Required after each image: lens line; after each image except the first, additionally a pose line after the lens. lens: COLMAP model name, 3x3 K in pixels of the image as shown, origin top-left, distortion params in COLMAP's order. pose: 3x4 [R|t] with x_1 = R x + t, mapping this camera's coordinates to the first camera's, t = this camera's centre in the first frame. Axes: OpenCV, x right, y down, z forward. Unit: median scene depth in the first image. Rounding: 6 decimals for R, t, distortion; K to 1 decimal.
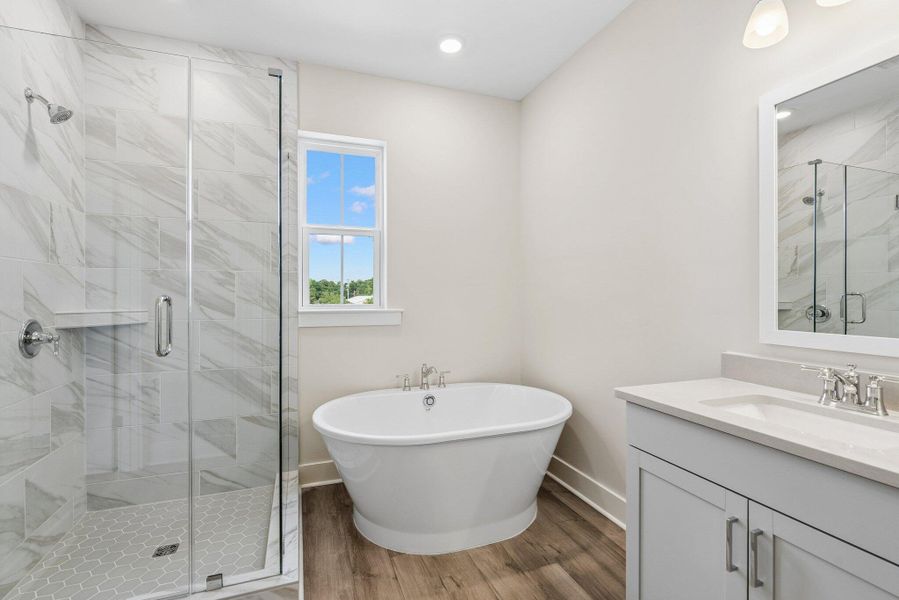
lens RADIAL K [[412.4, 0, 449.5], [0, 412.4, 300.0], [0, 0, 1]] dist [0.000324, -0.000429]
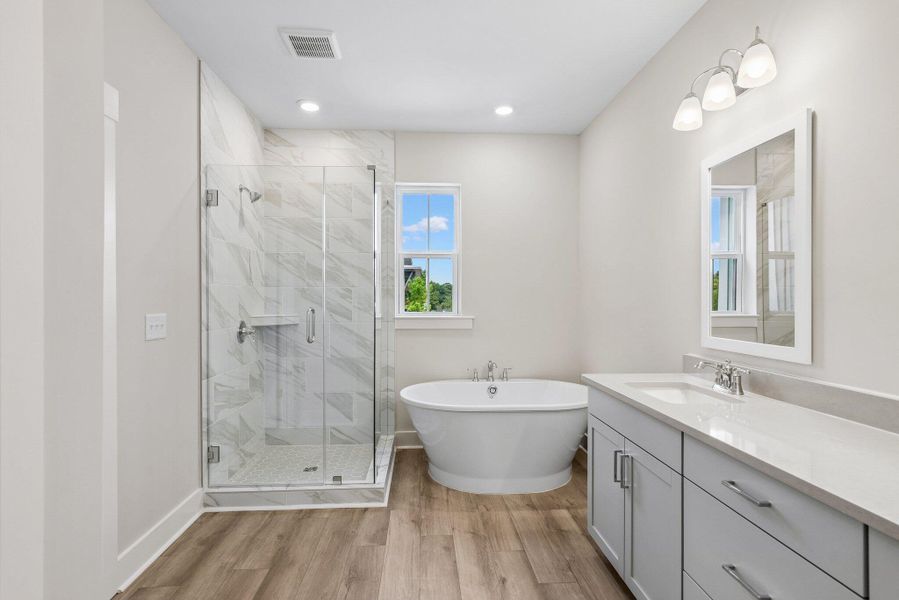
lens RADIAL K [[456.9, 0, 450.1], [0, 456.9, 310.0], [0, 0, 1]] dist [0.001510, 0.000247]
pose [[0.957787, 0.008670, -0.287348, 0.272640], [-0.005095, 0.999900, 0.013185, -0.019835], [0.287434, -0.011165, 0.957735, -0.436840]]
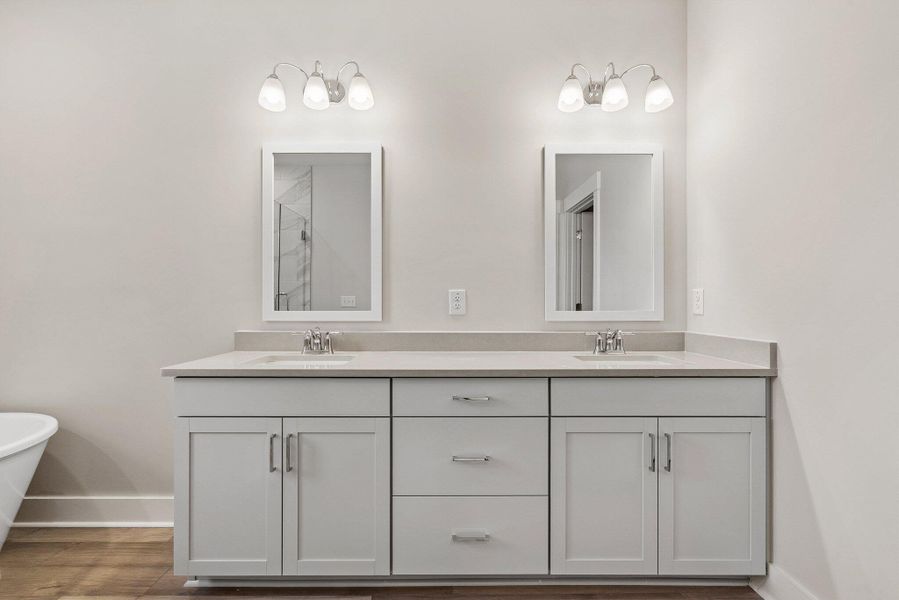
lens RADIAL K [[402.7, 0, 447.3], [0, 402.7, 304.4], [0, 0, 1]] dist [0.000638, -0.000040]
pose [[0.343263, -0.003208, 0.939234, -0.207090], [0.009649, 0.999953, -0.000111, 0.037519], [-0.939190, 0.009101, 0.343278, -0.030657]]
